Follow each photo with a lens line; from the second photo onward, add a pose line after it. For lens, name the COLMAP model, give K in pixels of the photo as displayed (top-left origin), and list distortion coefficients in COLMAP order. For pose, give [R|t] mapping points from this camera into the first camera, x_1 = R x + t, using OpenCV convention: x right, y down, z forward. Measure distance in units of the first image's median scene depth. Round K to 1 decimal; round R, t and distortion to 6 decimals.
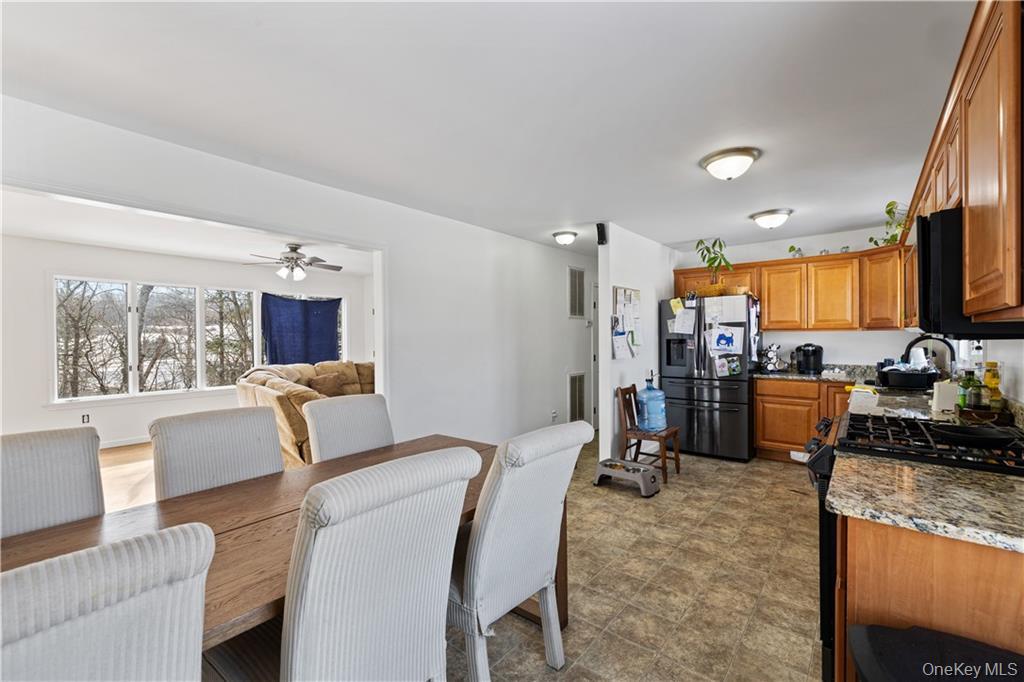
lens RADIAL K [[440.2, 0, 514.8], [0, 440.2, 335.9], [0, 0, 1]] dist [0.001954, 0.000110]
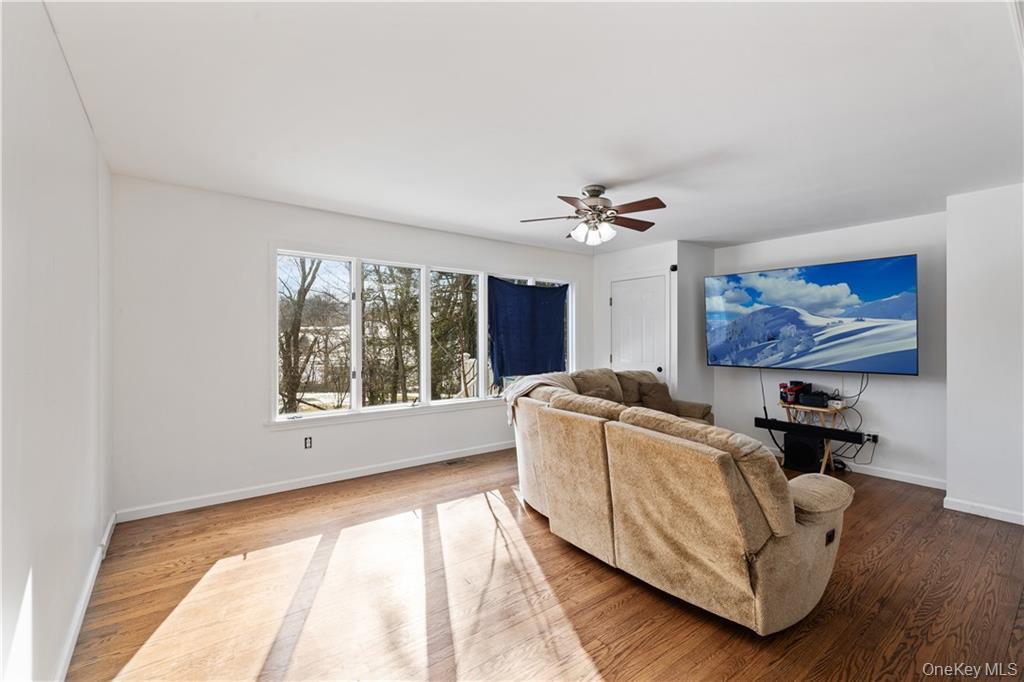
lens RADIAL K [[440.2, 0, 508.8], [0, 440.2, 342.2], [0, 0, 1]] dist [0.001954, 0.000110]
pose [[0.972034, 0.010871, -0.234589, -0.360320], [-0.008240, 0.999892, 0.012192, 0.006138], [0.234696, -0.009918, 0.972018, 0.275198]]
